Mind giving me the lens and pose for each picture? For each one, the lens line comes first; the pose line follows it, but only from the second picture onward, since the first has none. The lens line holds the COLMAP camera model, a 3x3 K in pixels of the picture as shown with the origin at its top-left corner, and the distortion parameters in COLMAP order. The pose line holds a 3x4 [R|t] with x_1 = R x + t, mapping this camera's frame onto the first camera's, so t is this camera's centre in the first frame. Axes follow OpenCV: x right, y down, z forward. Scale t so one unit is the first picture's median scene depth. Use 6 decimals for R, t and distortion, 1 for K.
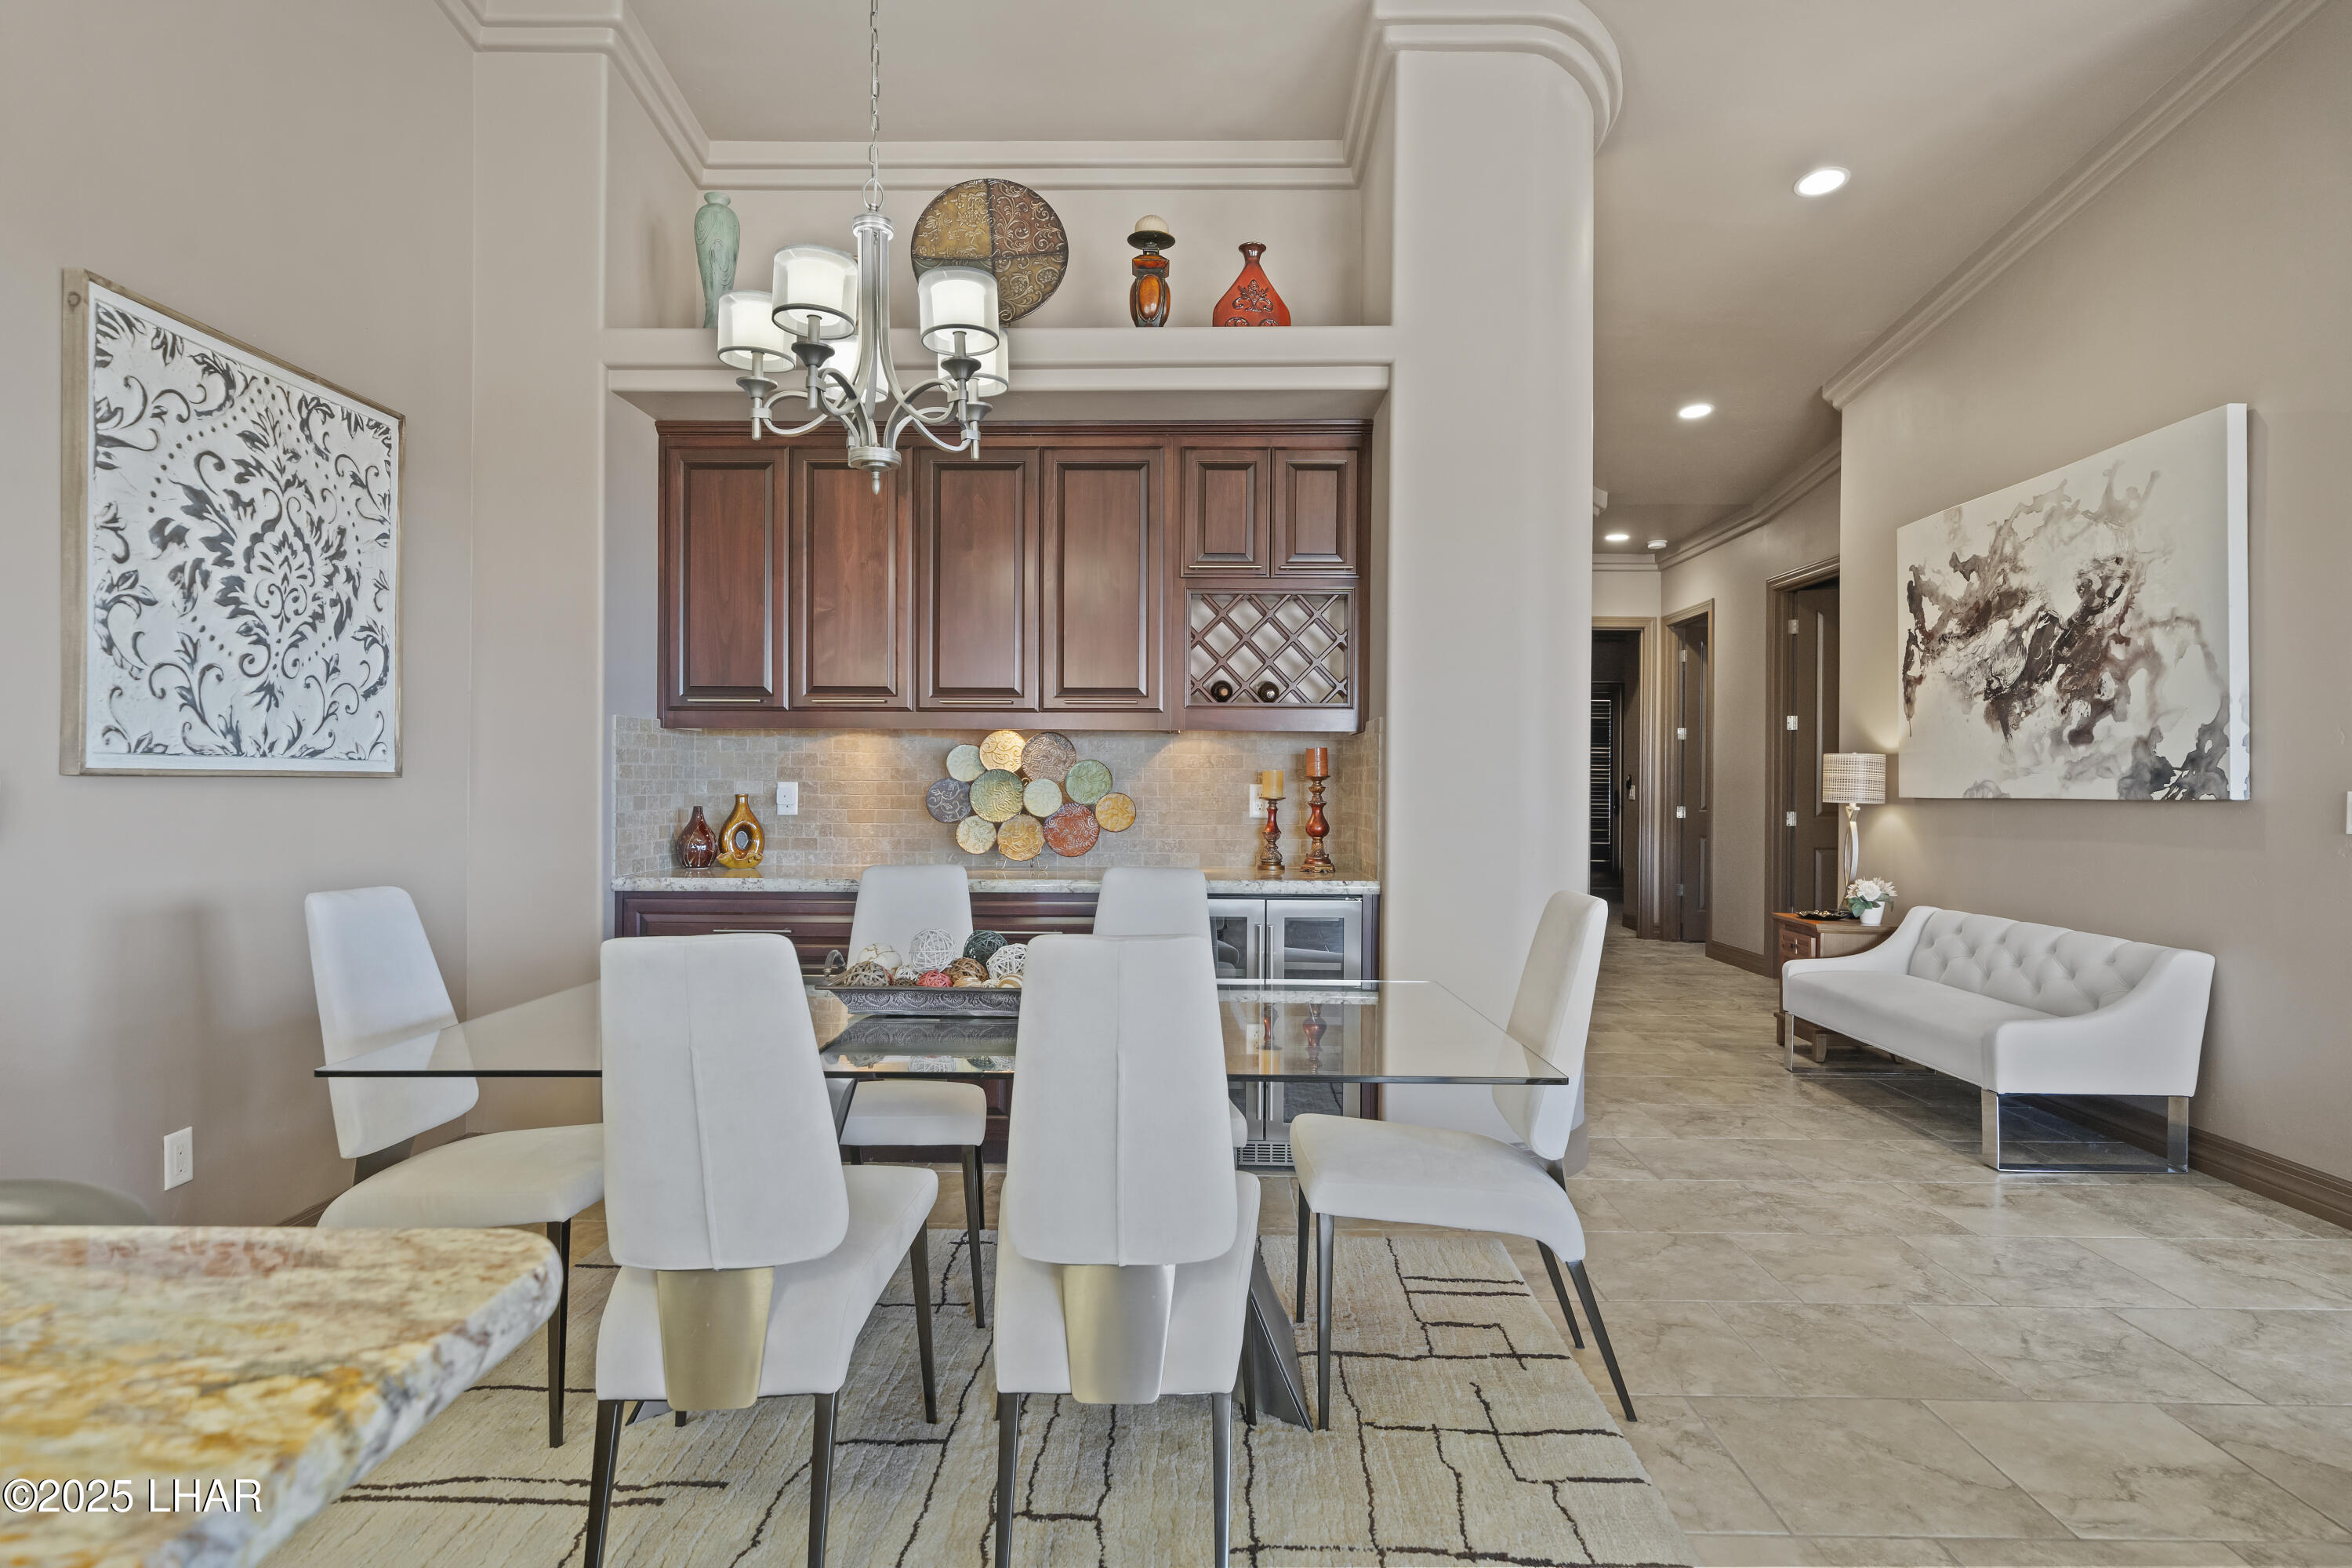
lens RADIAL K [[1257.3, 0, 1186.9], [0, 1257.3, 789.3], [0, 0, 1]] dist [-0.000738, 0.000187]
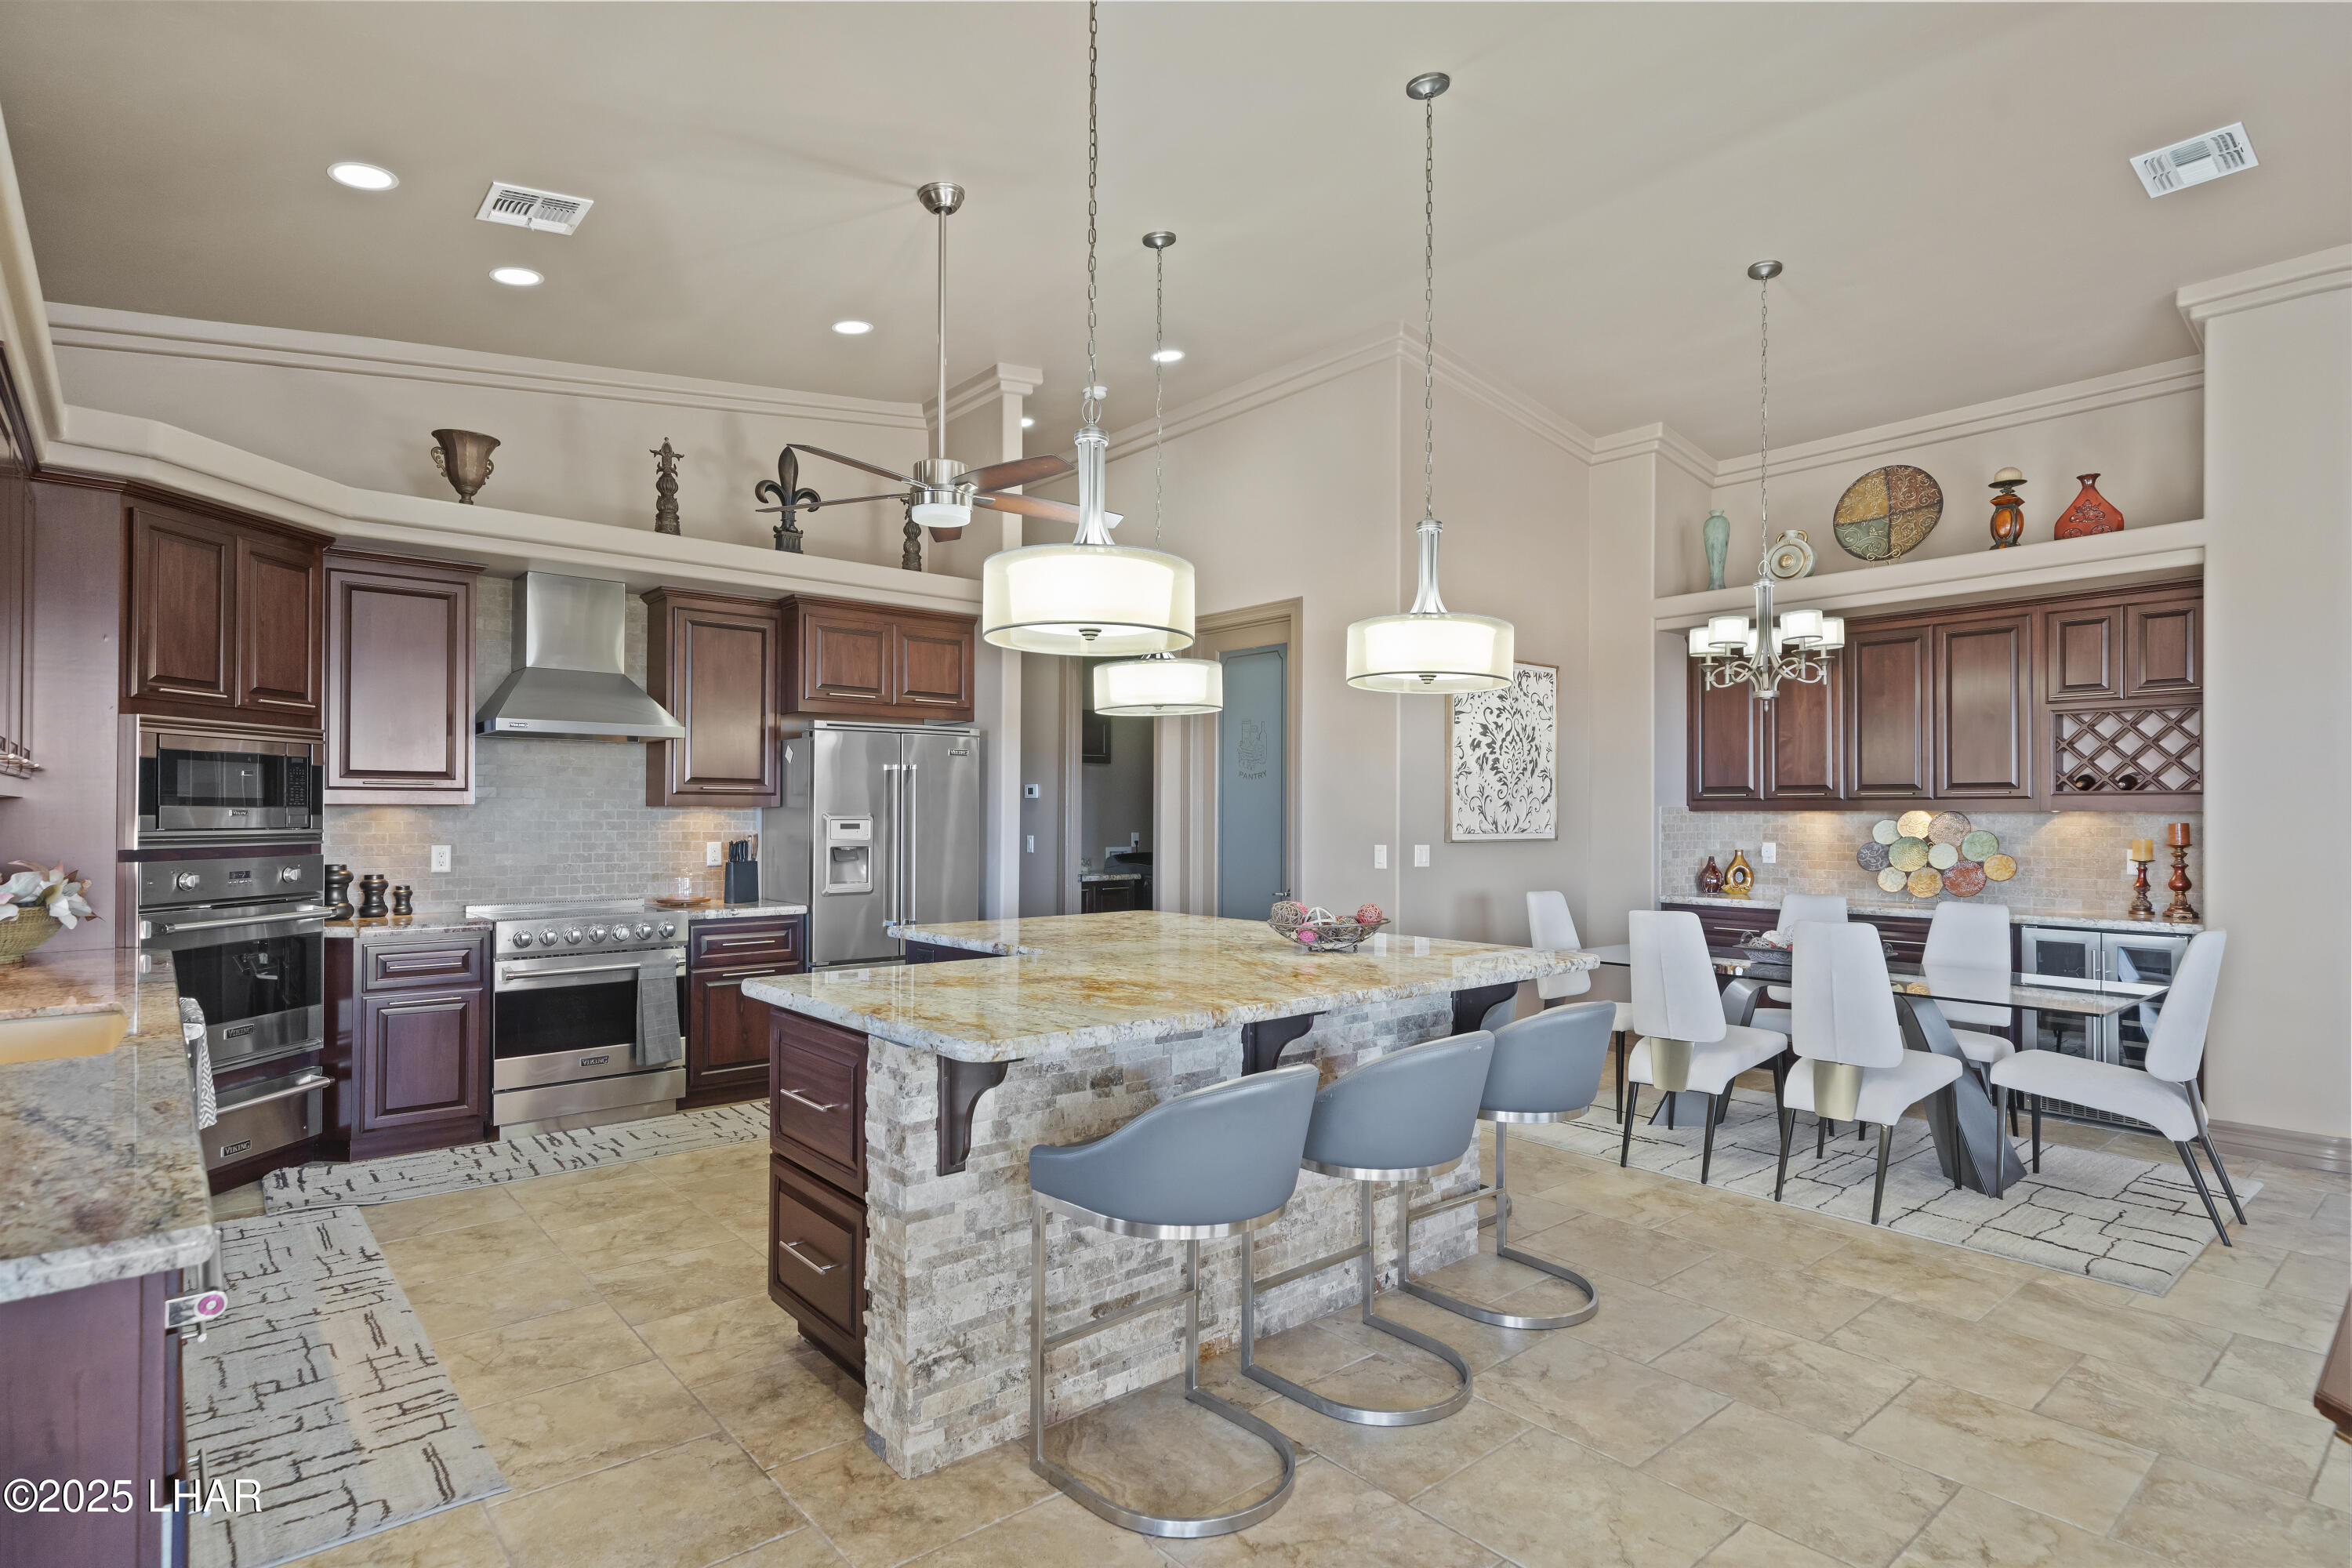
lens RADIAL K [[1202.3, 0, 1180.2], [0, 1202.3, 800.9], [0, 0, 1]] dist [0.001250, 0.000956]
pose [[0.660852, -0.010940, -0.750437, 0.486979], [-0.004788, 0.999812, -0.018791, -0.037766], [0.750501, 0.016011, 0.660675, -0.837608]]
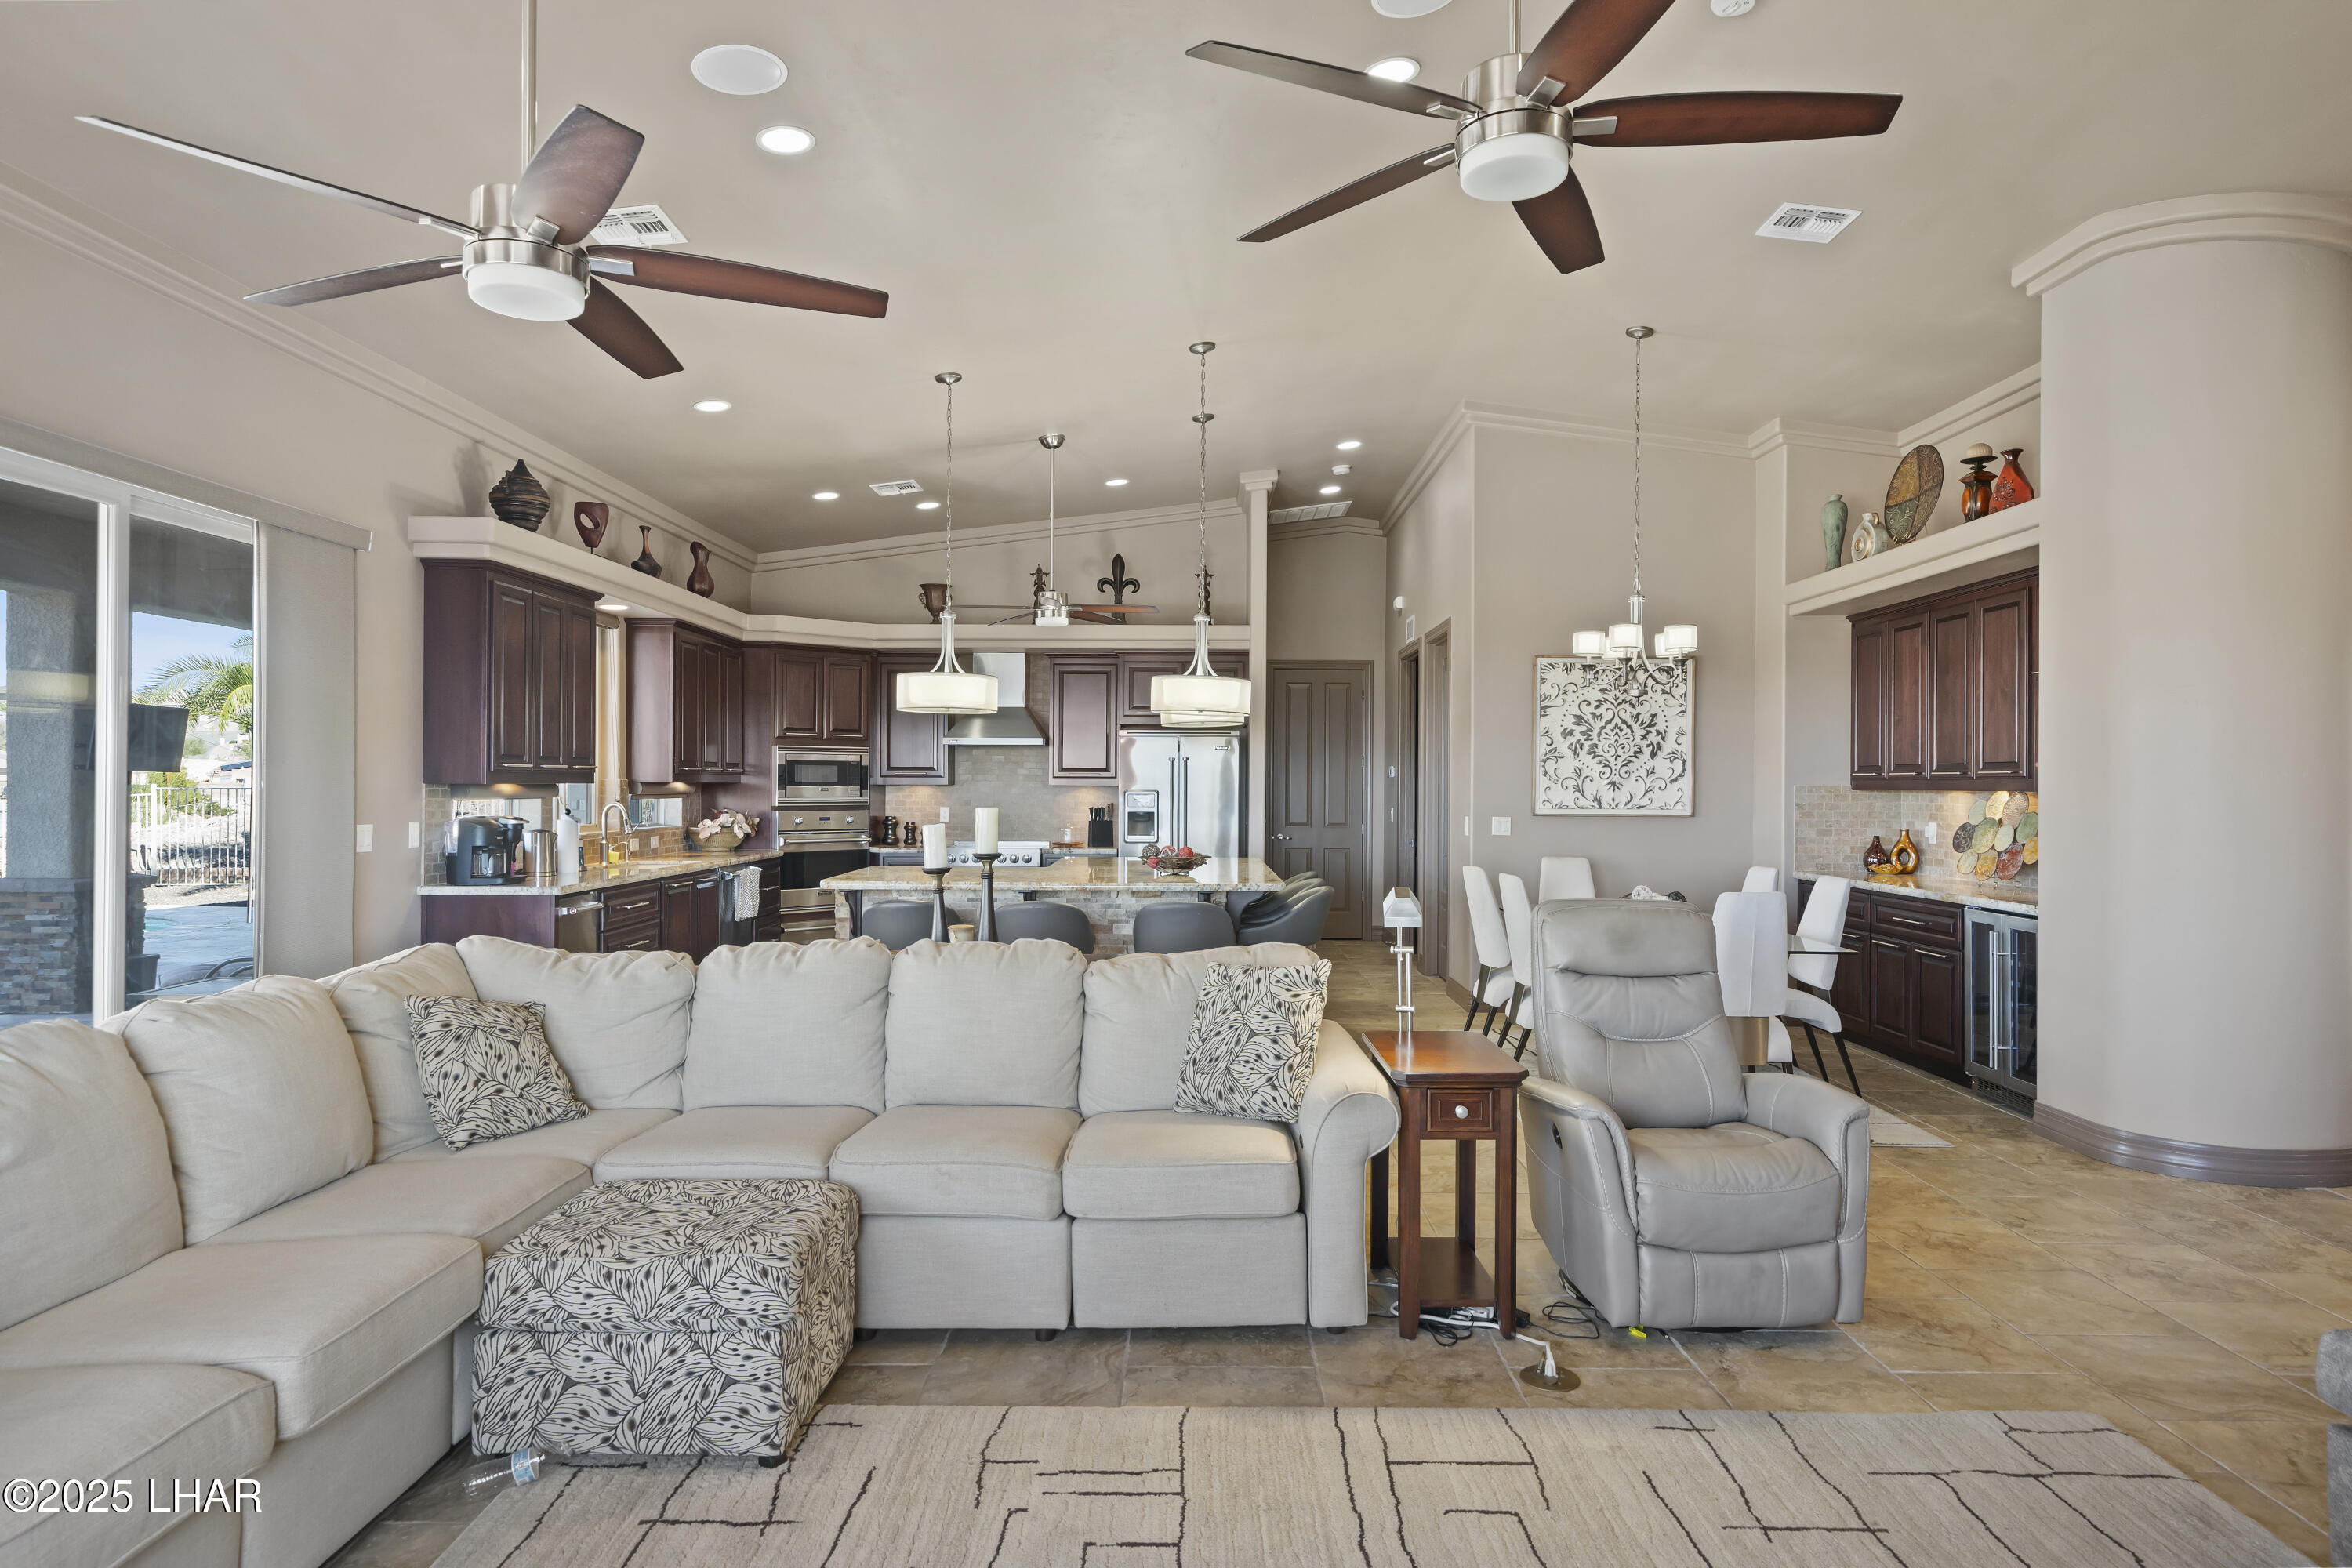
lens RADIAL K [[1337.1, 0, 1181.1], [0, 1337.1, 779.4], [0, 0, 1]] dist [-0.001140, 0.000680]
pose [[-0.001160, -0.008997, -0.999959, 1.913834], [-0.011156, 0.999897, -0.008983, -0.048854], [0.999937, 0.011145, -0.001260, 0.094672]]
